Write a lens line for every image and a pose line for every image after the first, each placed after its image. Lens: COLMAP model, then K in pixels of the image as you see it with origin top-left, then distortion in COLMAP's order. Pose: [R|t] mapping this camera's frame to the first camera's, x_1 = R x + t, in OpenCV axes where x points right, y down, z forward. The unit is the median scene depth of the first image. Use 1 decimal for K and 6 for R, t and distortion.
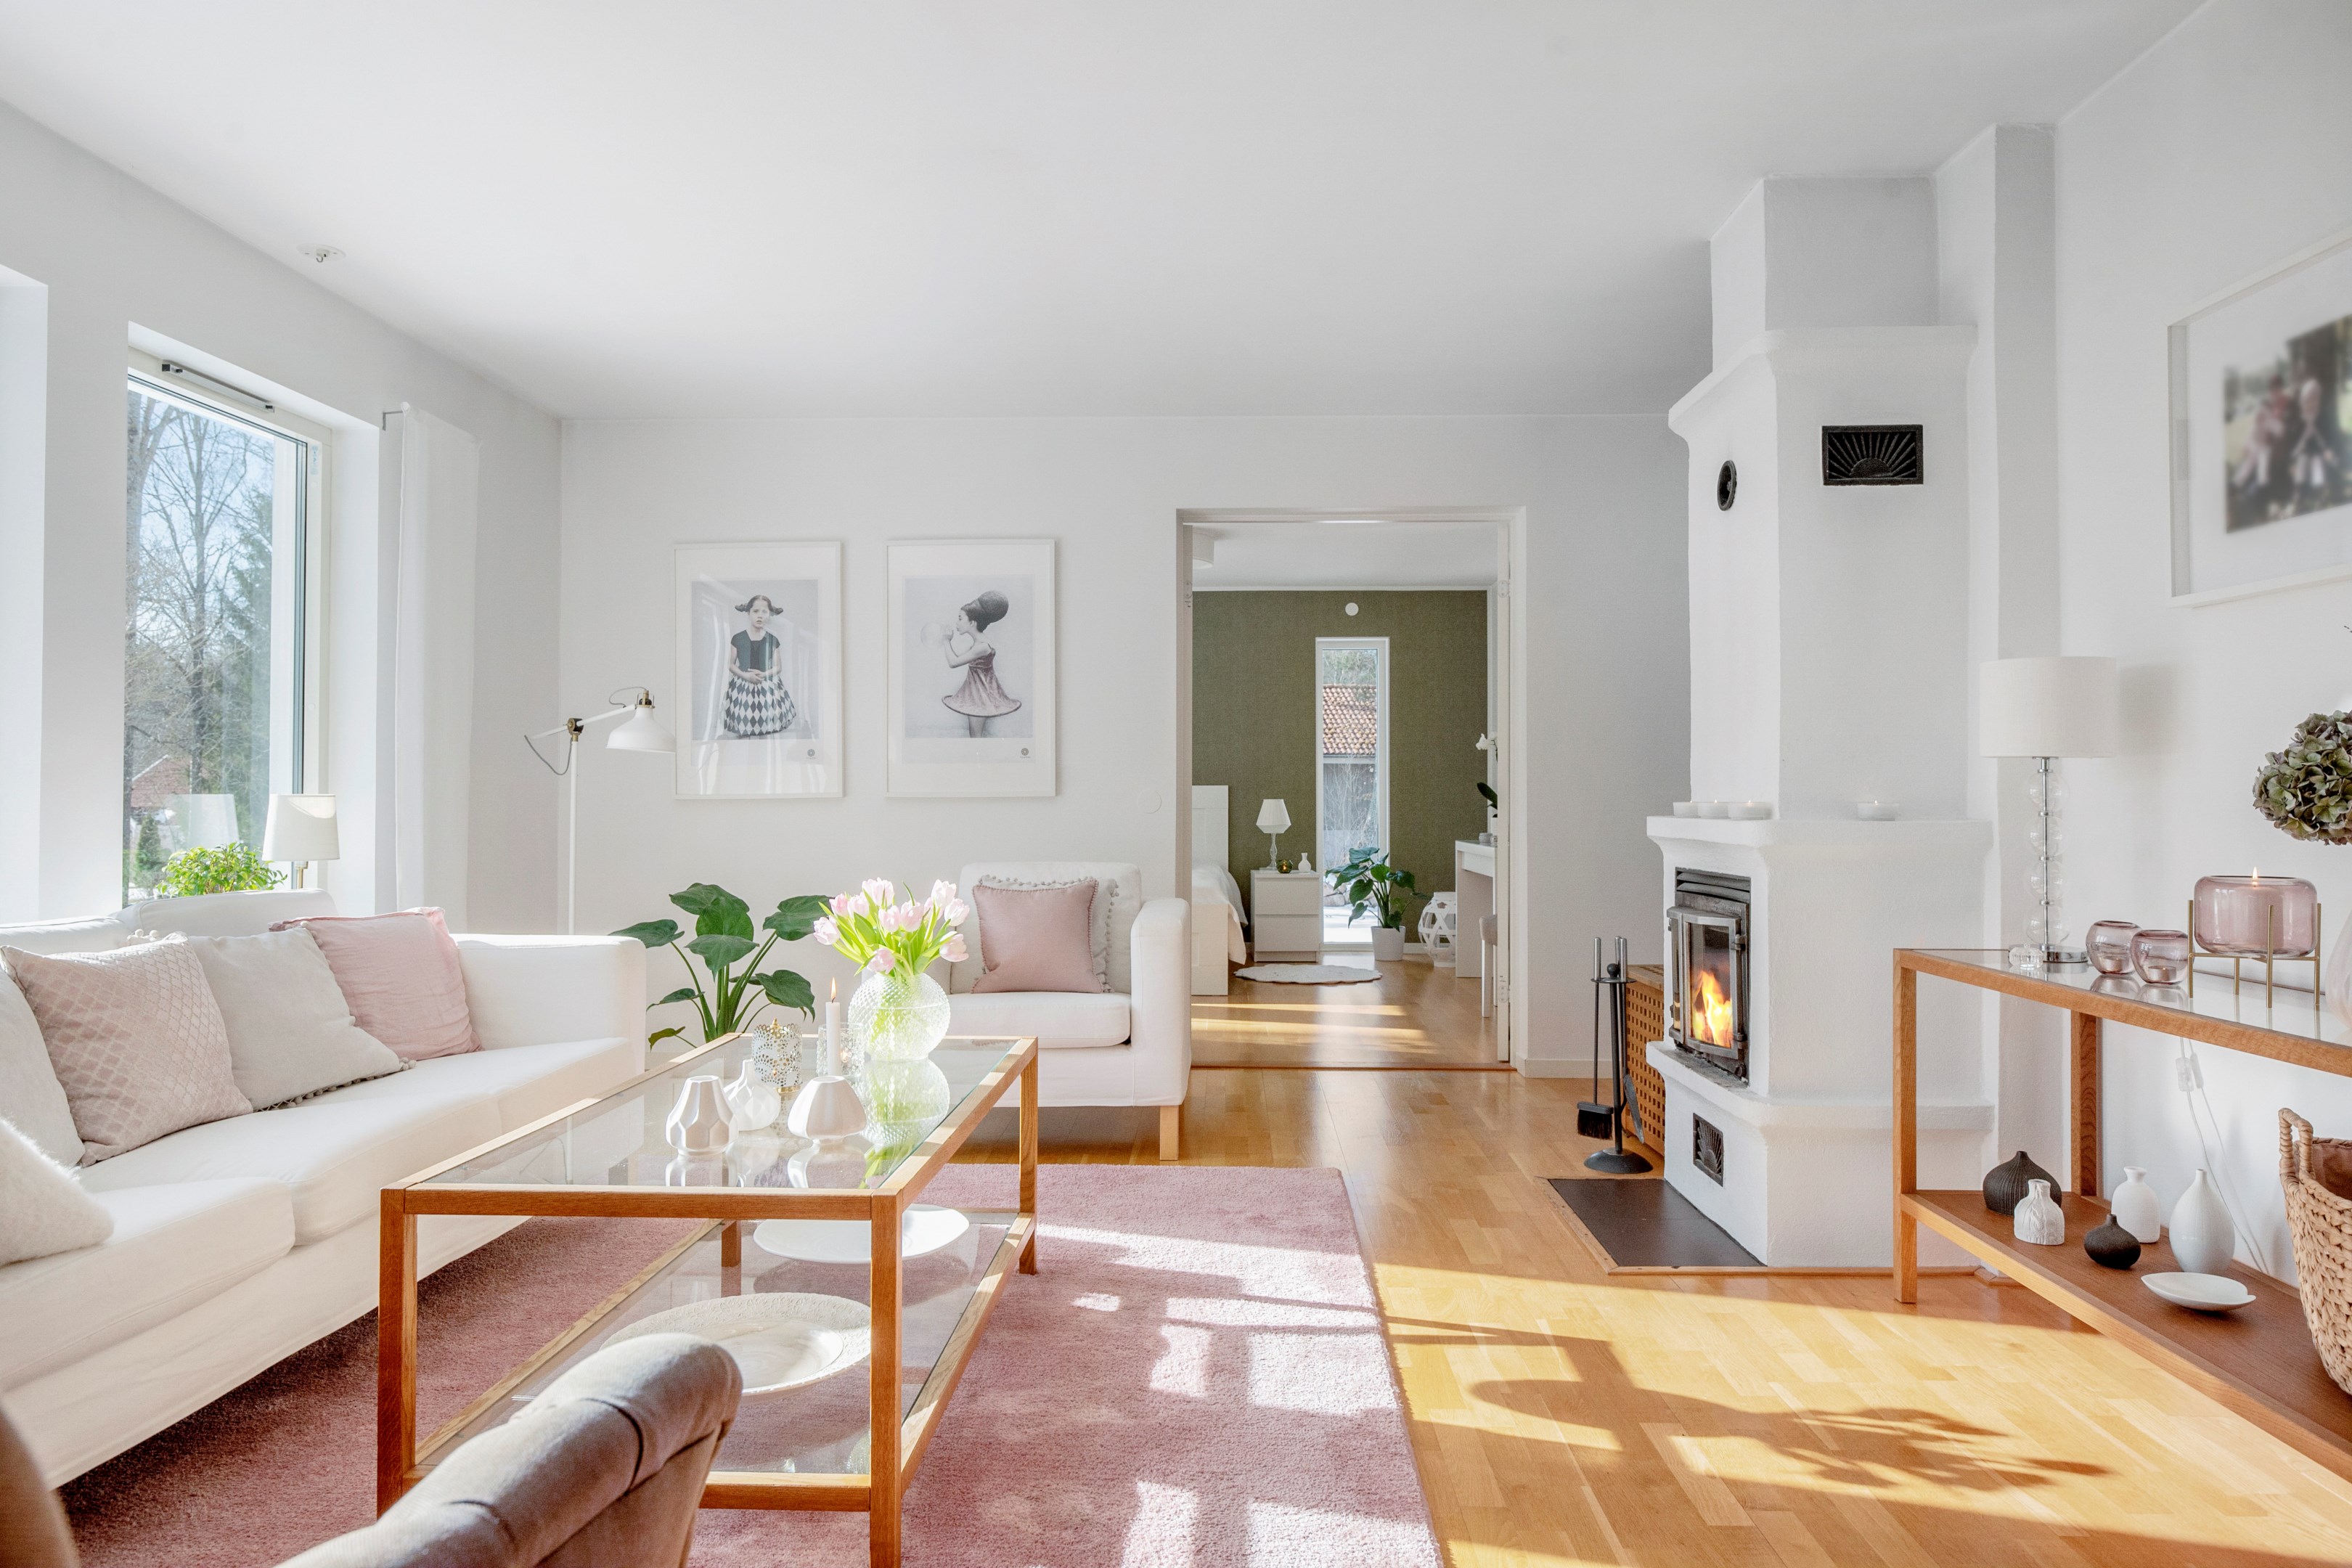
lens RADIAL K [[1567.9, 0, 1176.6], [0, 1567.9, 762.1], [0, 0, 1]] dist [0.000329, -0.000857]
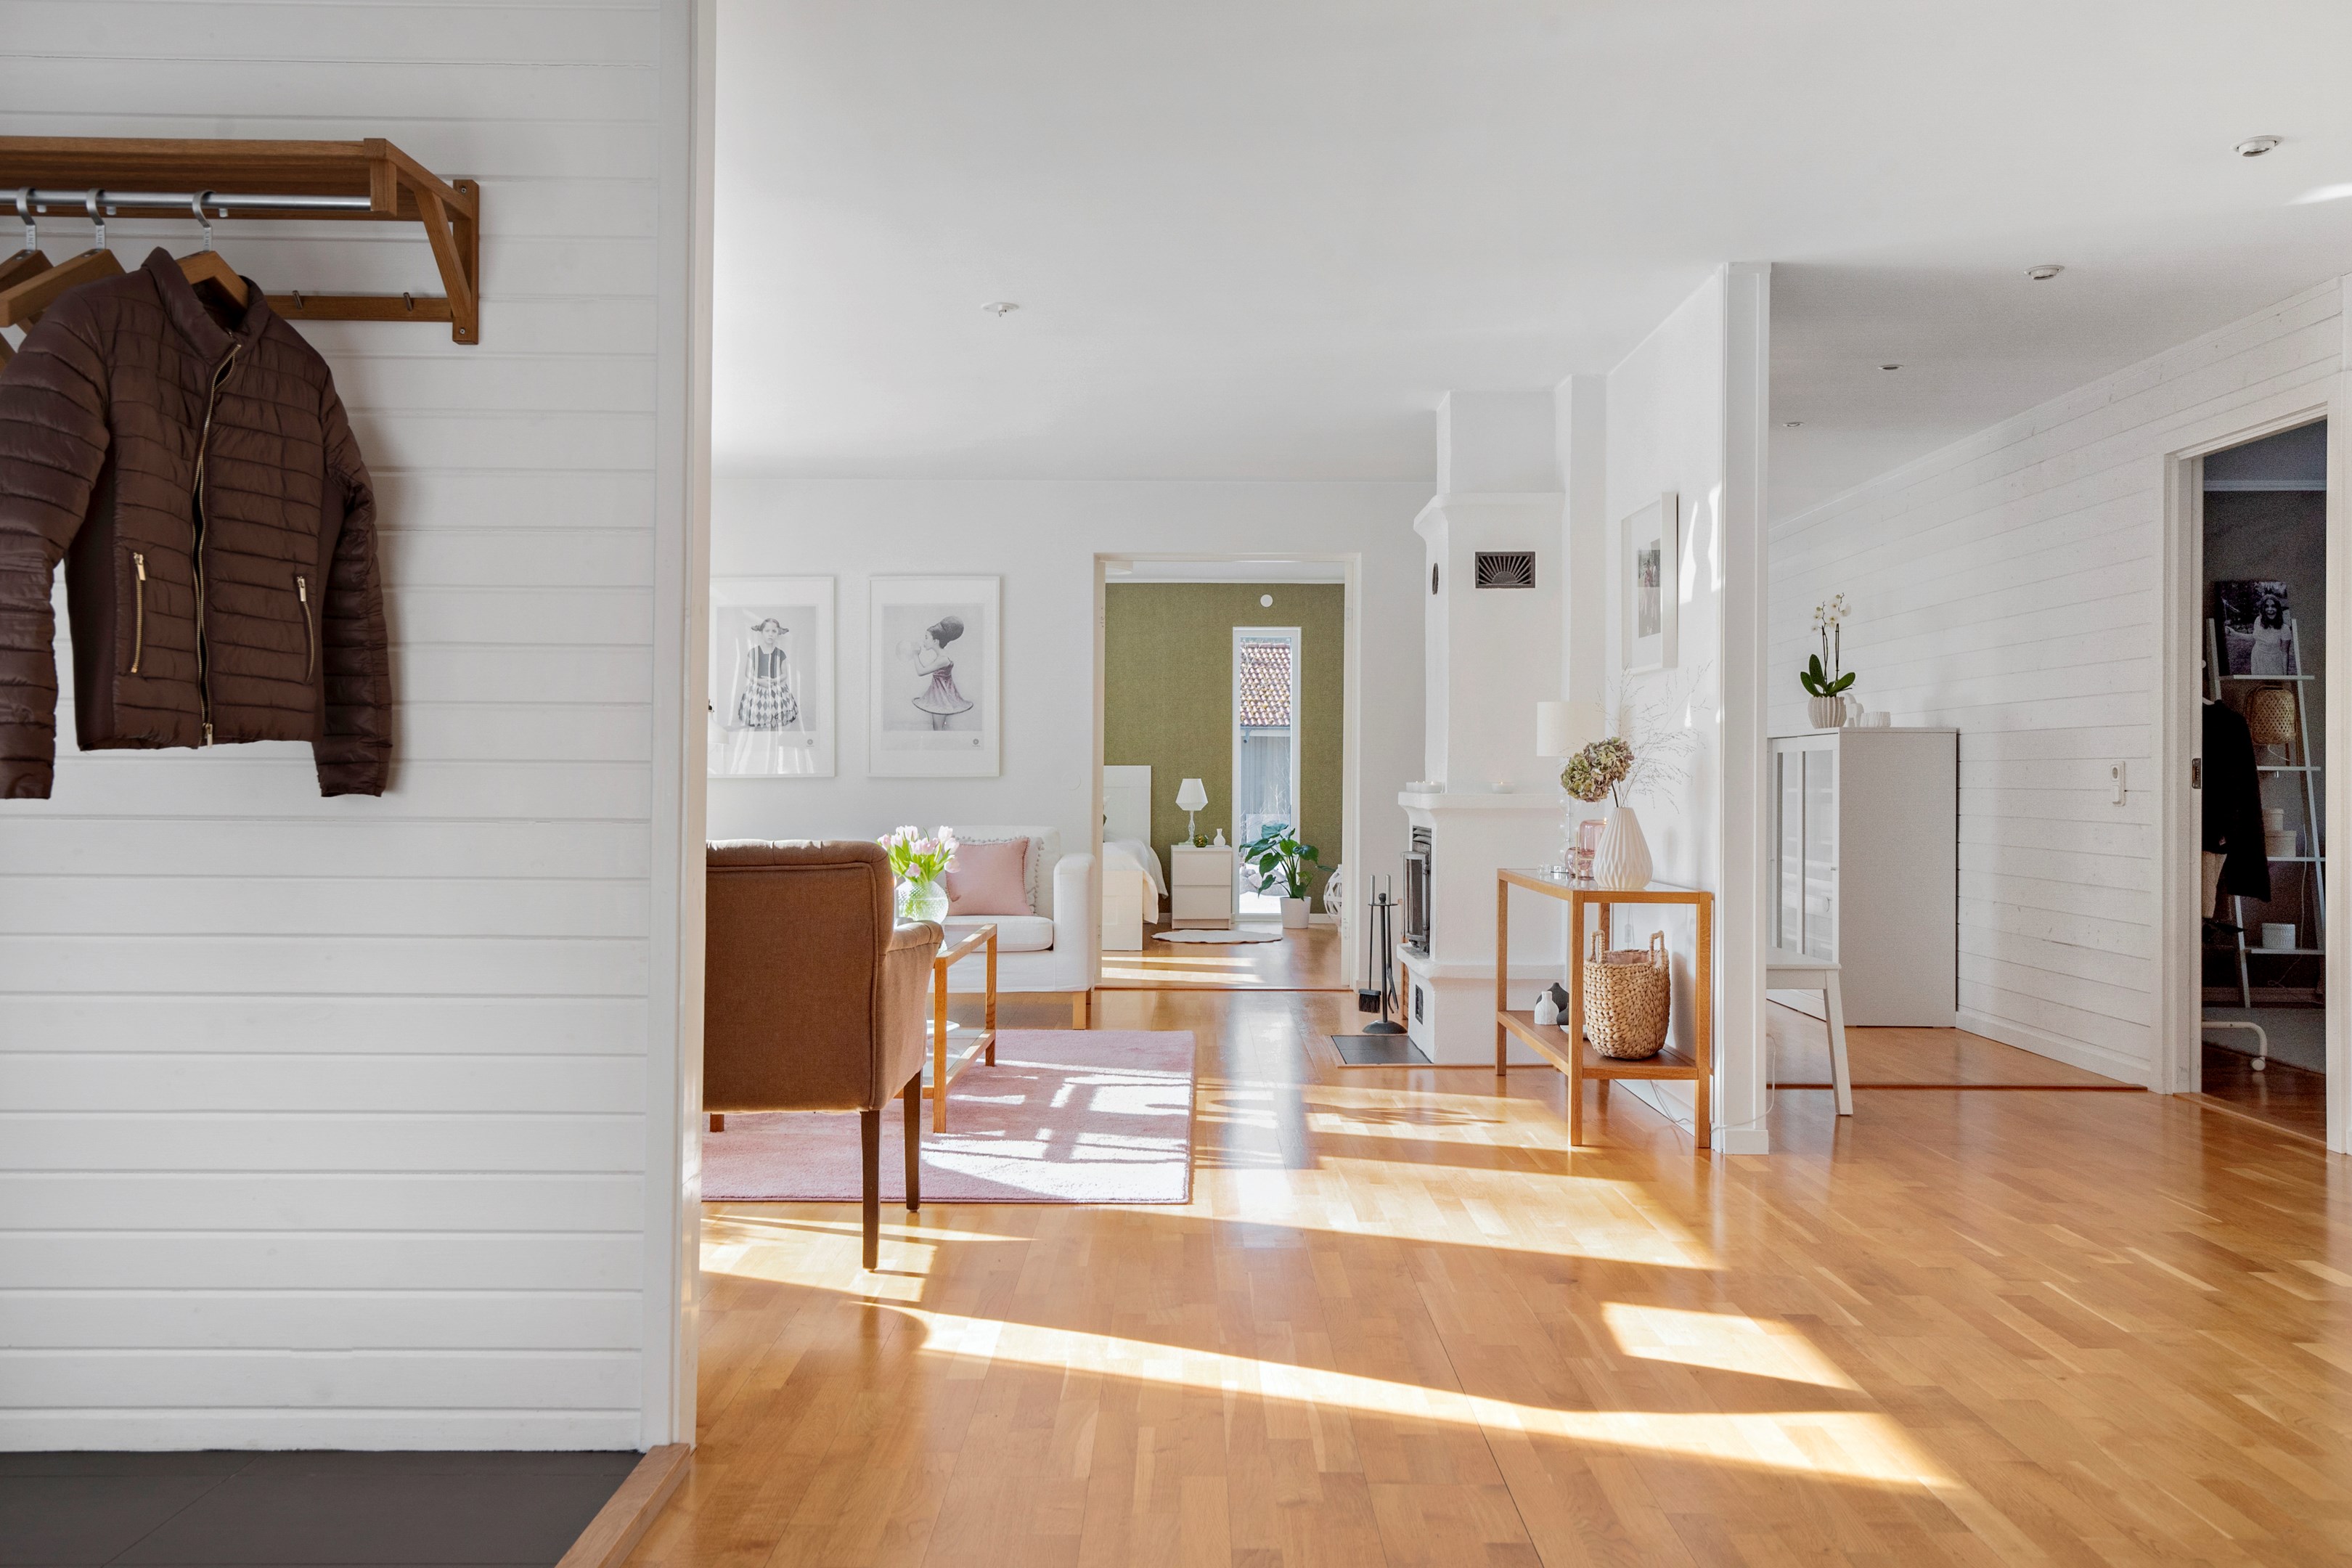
lens RADIAL K [[1897.5, 0, 1184.8], [0, 1897.5, 582.9], [0, 0, 1]] dist [0.007178, 0.003835]
pose [[0.999378, 0.009410, 0.033985, 0.021759], [-0.006743, 0.996948, -0.077775, -0.016258], [-0.034613, 0.077498, 0.996391, -0.575973]]
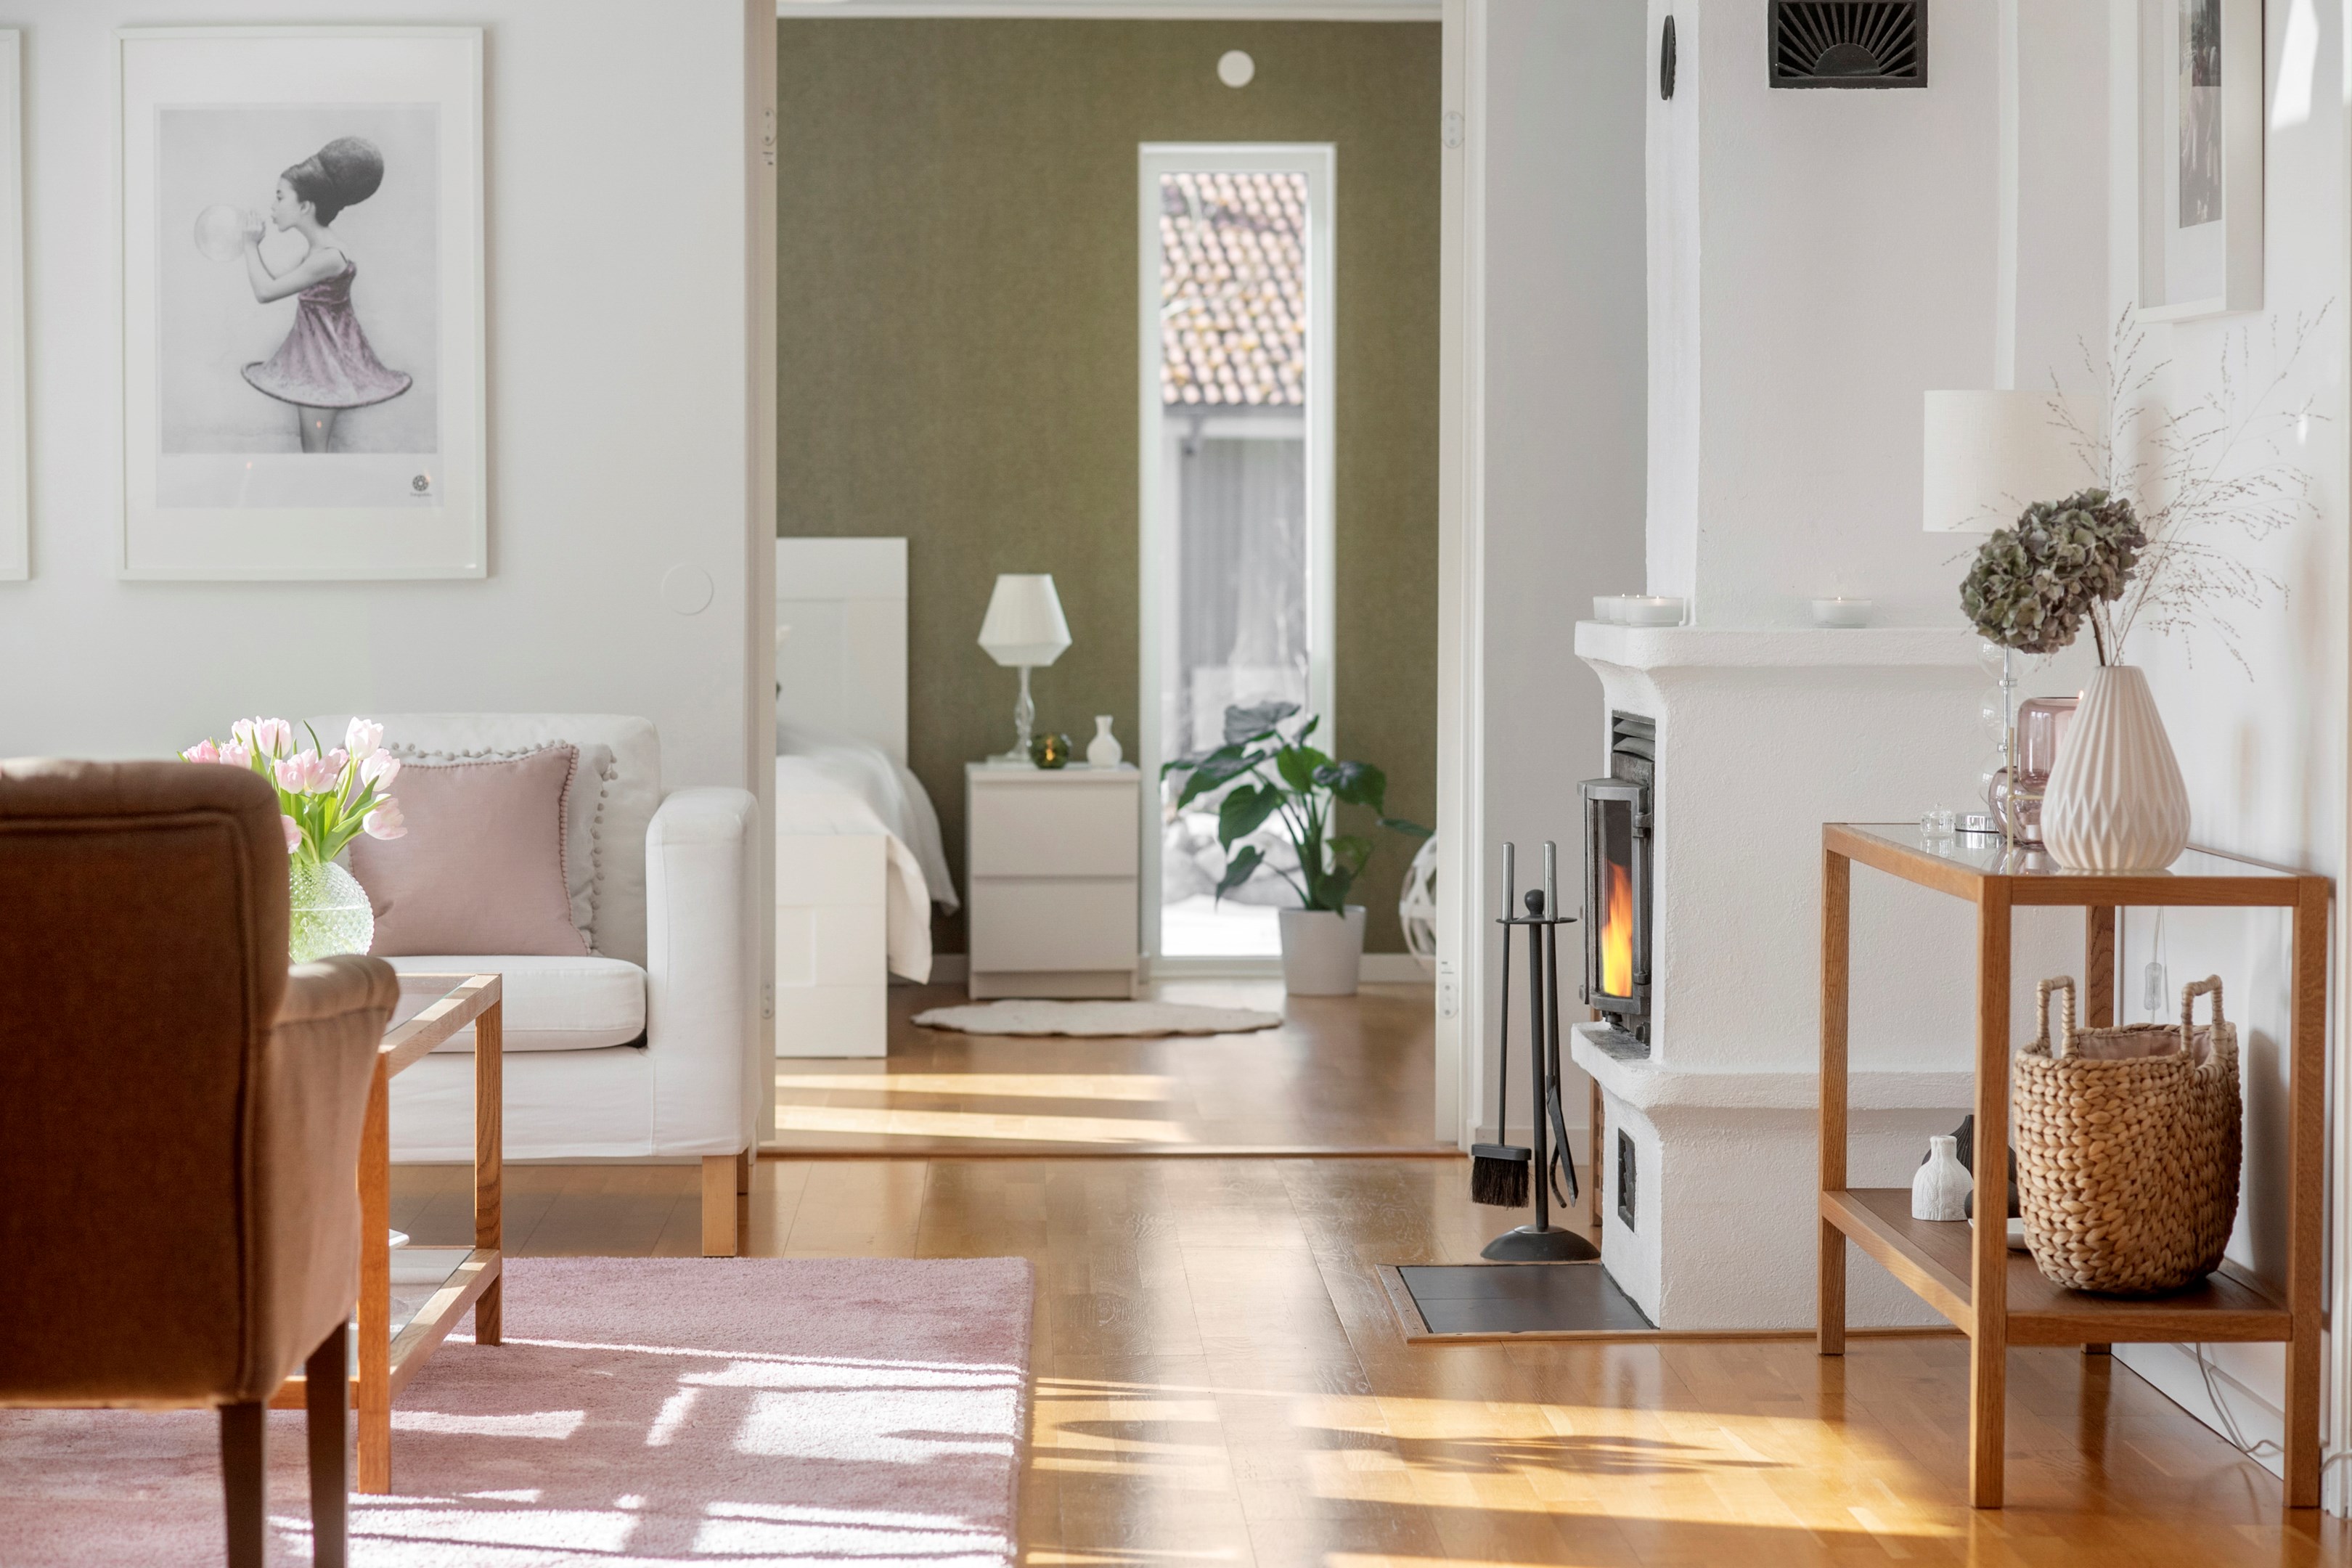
lens RADIAL K [[5751.3, 0, 1183.1], [0, 5751.3, 782.8], [0, 0, 1]] dist [-0.293501, 0.000000]
pose [[0.997919, -0.001870, 0.064453, 0.020220], [-0.002187, 0.998023, 0.062809, -0.024664], [-0.064443, -0.062819, 0.995942, -0.710389]]
